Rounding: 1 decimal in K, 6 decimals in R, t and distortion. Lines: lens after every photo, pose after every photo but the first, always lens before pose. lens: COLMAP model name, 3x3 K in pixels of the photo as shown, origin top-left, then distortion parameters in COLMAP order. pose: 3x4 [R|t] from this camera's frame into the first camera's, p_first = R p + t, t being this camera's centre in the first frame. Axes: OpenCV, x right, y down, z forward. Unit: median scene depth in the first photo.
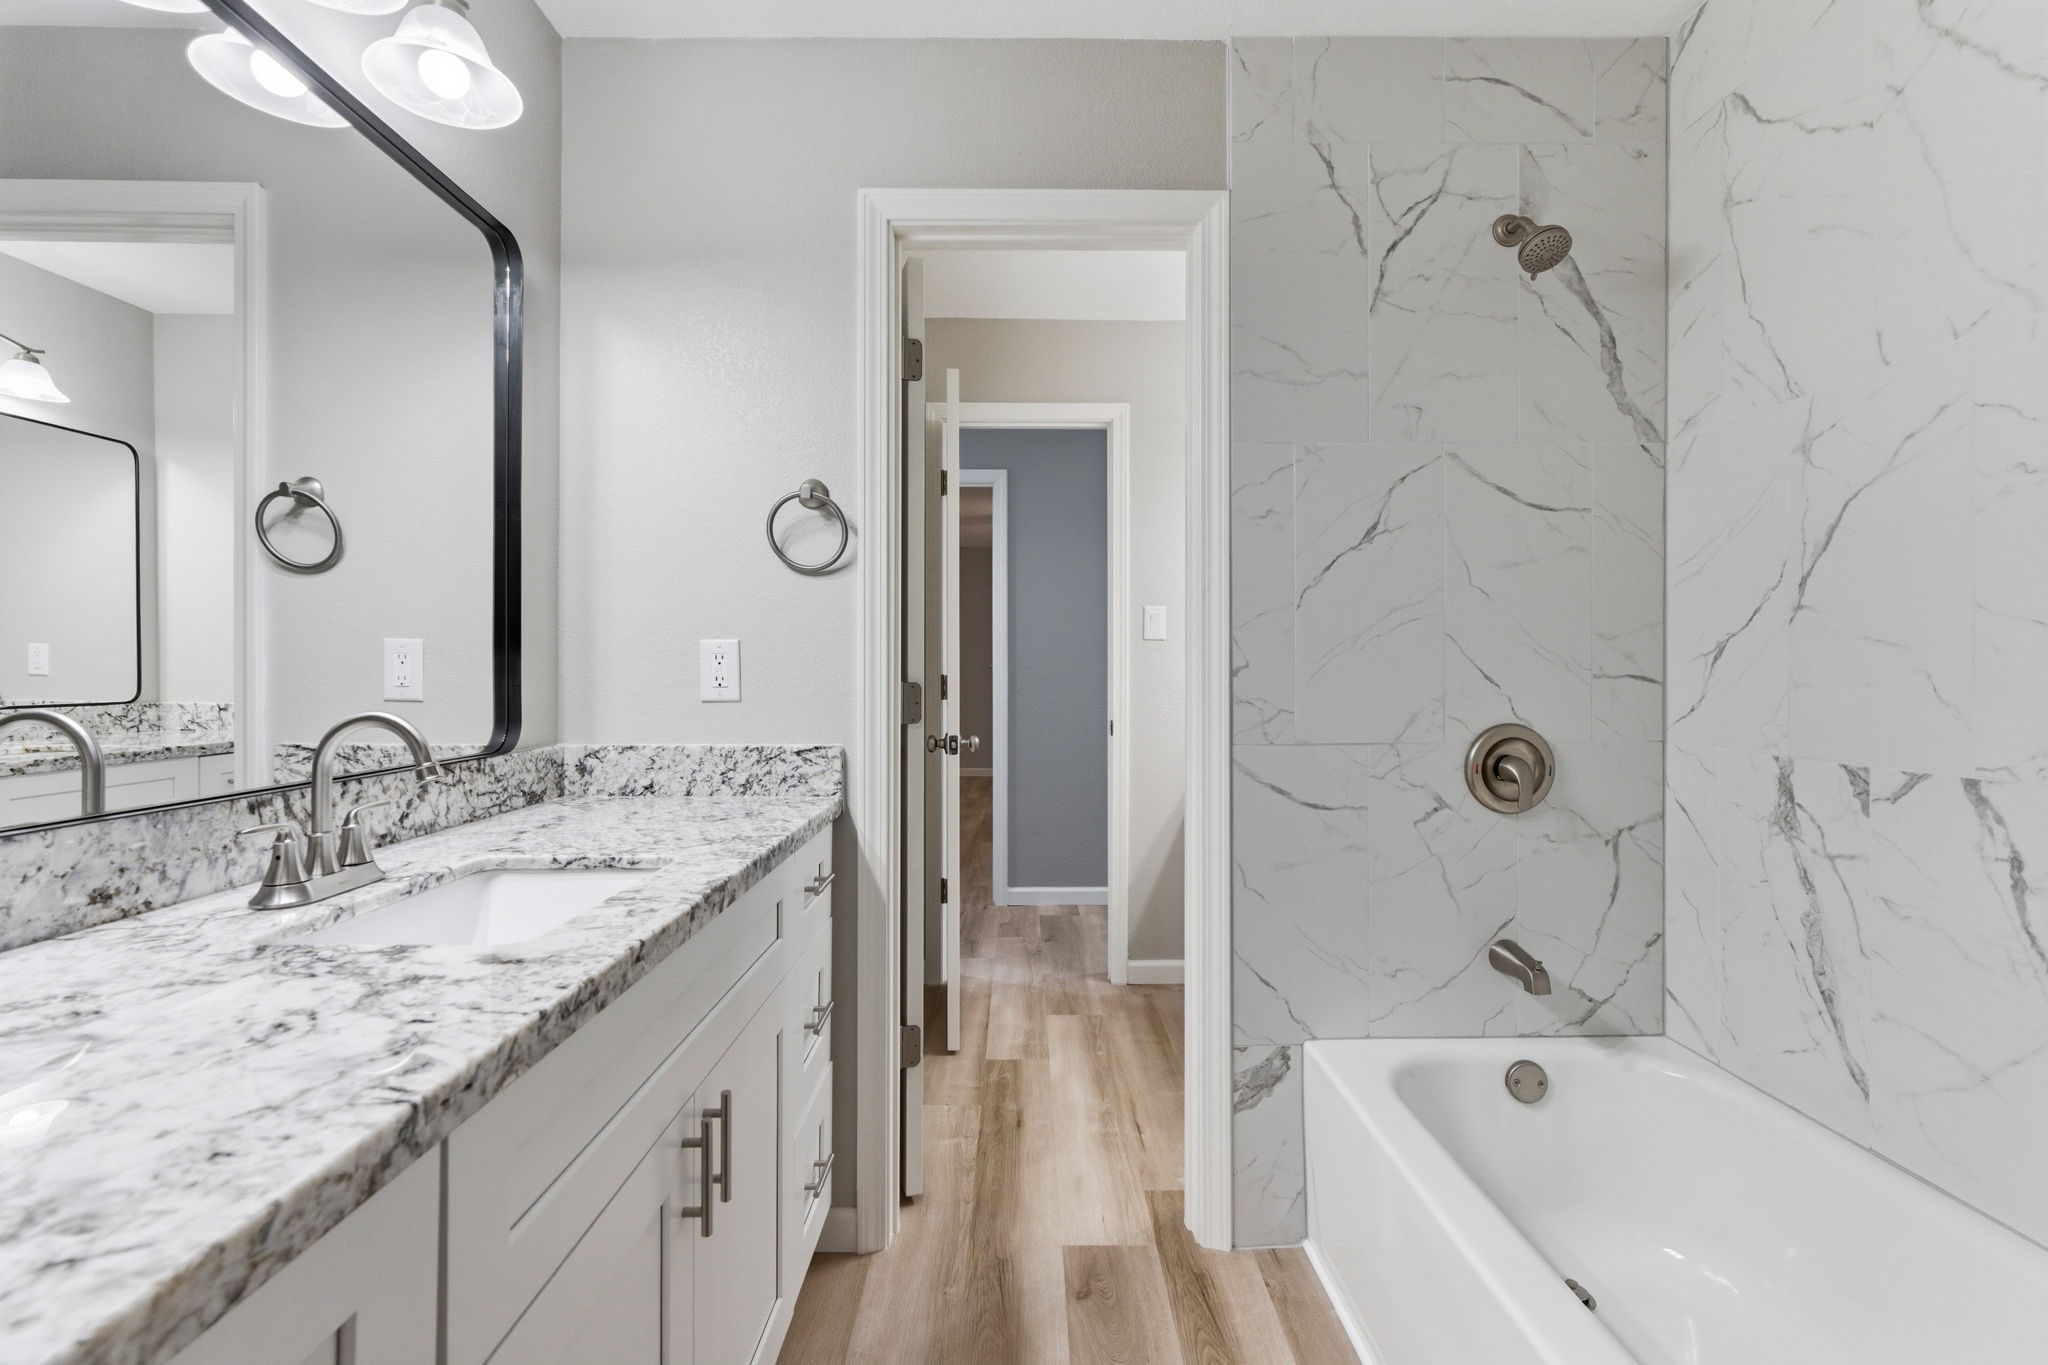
lens RADIAL K [[923.8, 0, 1025.7], [0, 923.8, 668.7], [0, 0, 1]] dist [-0.001586, 0.000685]
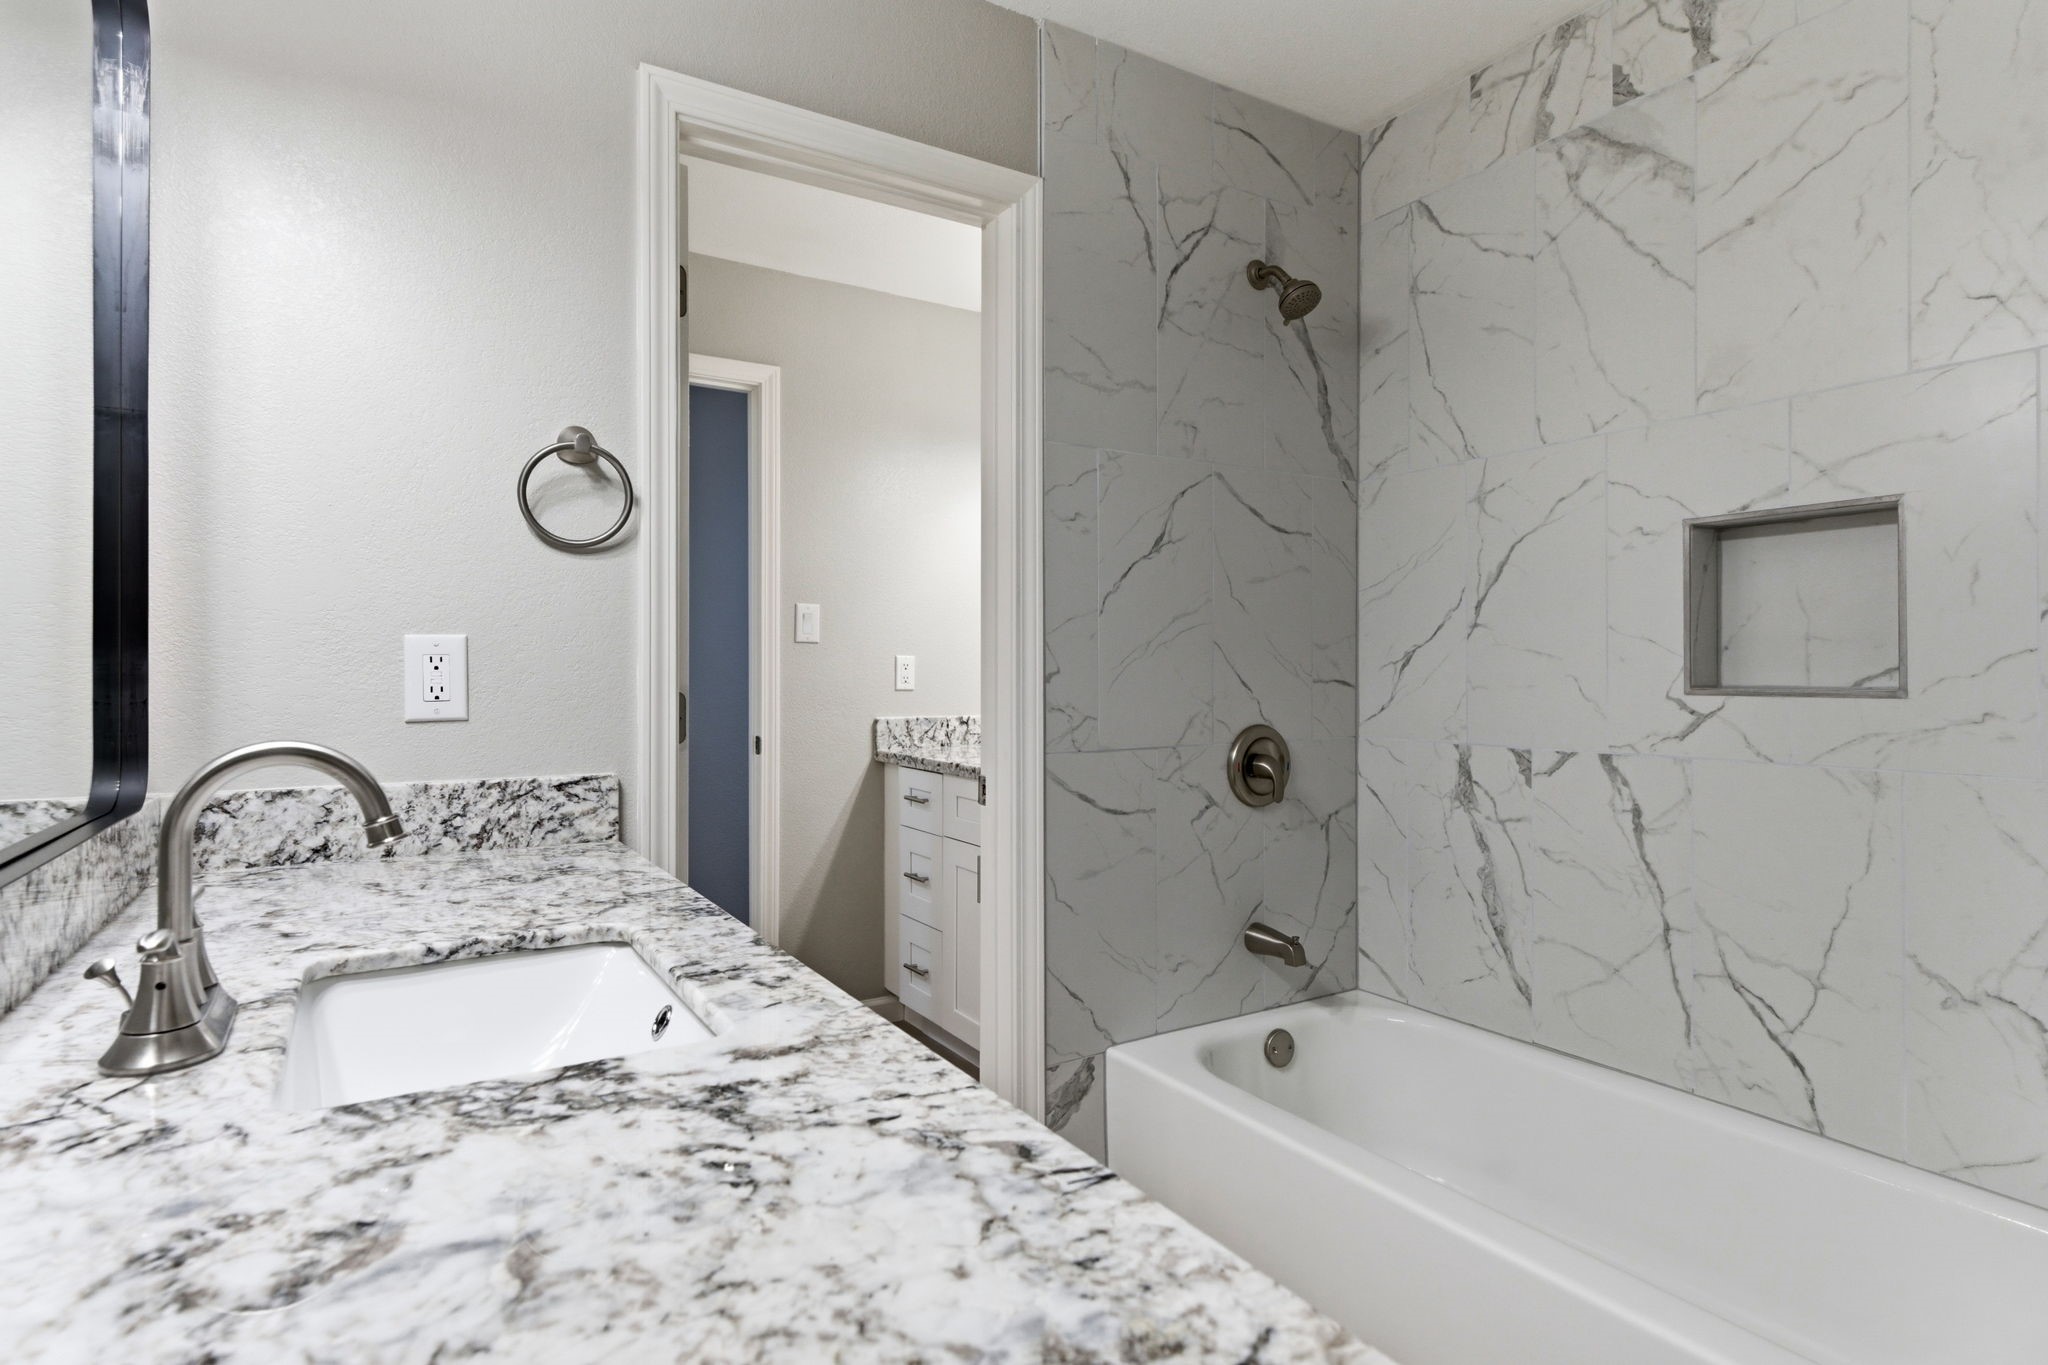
lens RADIAL K [[1068.5, 0, 1024.7], [0, 1068.5, 671.6], [0, 0, 1]] dist [0.004974, 0.001213]
pose [[0.858086, 0.000555, 0.513506, -0.368938], [0.001639, 0.999991, -0.003819, 0.000907], [-0.513504, 0.004119, 0.858077, 0.054437]]
